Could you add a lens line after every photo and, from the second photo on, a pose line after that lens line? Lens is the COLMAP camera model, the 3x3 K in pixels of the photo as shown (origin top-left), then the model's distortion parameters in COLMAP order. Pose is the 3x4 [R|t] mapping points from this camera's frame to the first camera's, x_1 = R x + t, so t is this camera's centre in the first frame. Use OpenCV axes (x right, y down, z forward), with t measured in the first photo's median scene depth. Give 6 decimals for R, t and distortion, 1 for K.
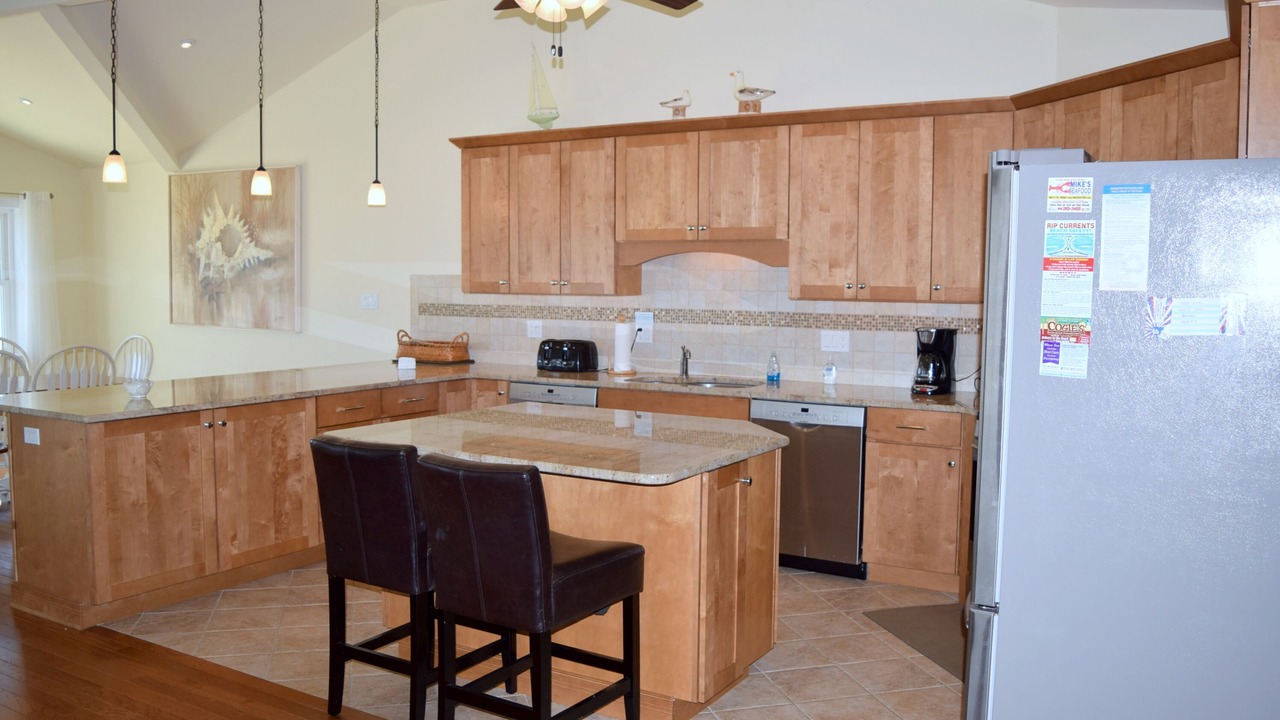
lens RADIAL K [[1034.8, 0, 618.5], [0, 1034.8, 363.0], [0, 0, 1]] dist [-0.102090, 0.001664]
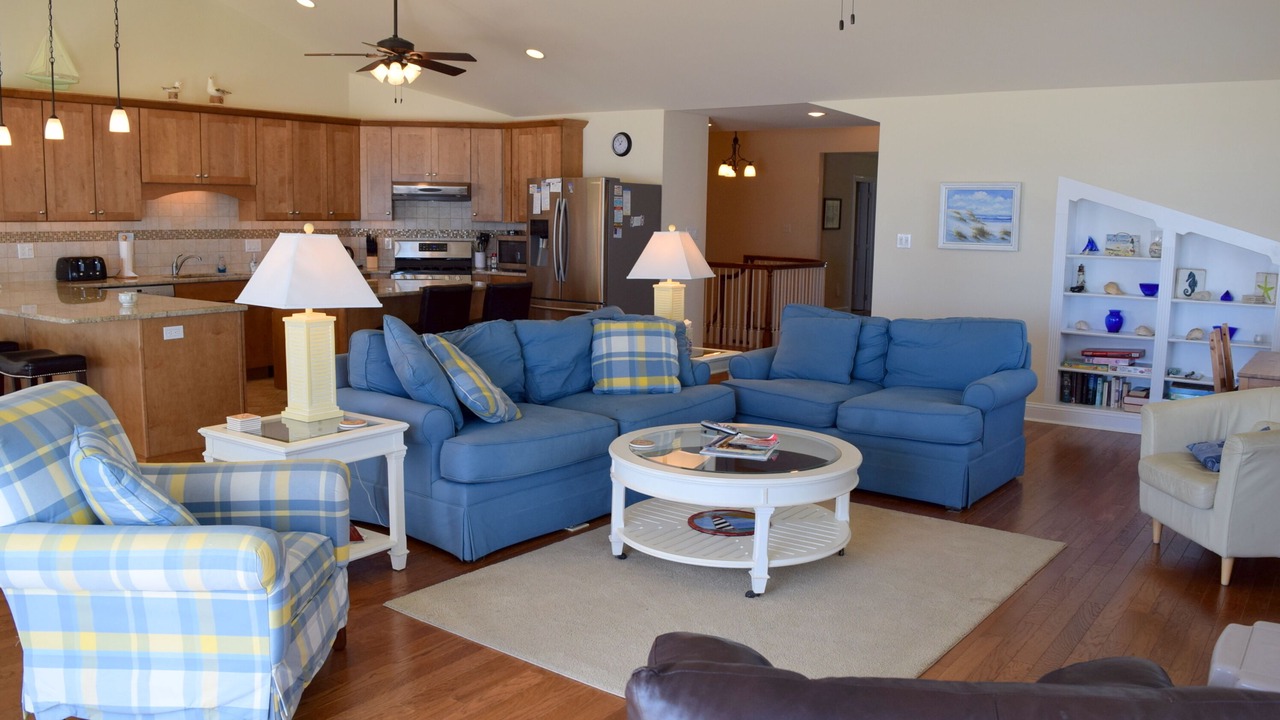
lens RADIAL K [[1064.9, 0, 640.0], [0, 1064.9, 360.0], [0, 0, 1]] dist [-0.086996, 0.006790]
pose [[0.089558, -0.141614, 0.985862, -1.374992], [0.066134, 0.988501, 0.135986, -0.026574], [-0.993784, 0.053020, 0.097894, 0.198672]]
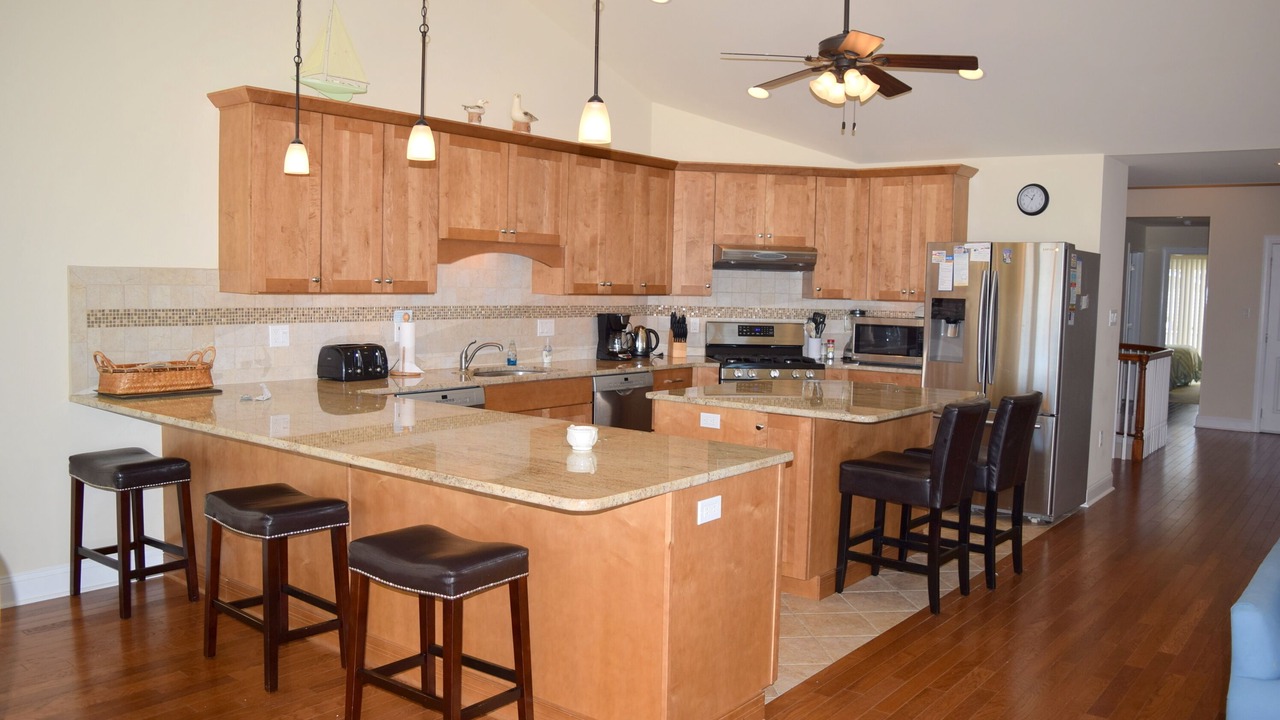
lens RADIAL K [[1034.8, 0, 618.5], [0, 1034.8, 363.0], [0, 0, 1]] dist [-0.102090, 0.001664]
pose [[0.127133, -0.082931, 0.988413, -0.953501], [0.058980, 0.995367, 0.075928, -0.064332], [-0.990131, 0.048643, 0.131435, 0.708210]]
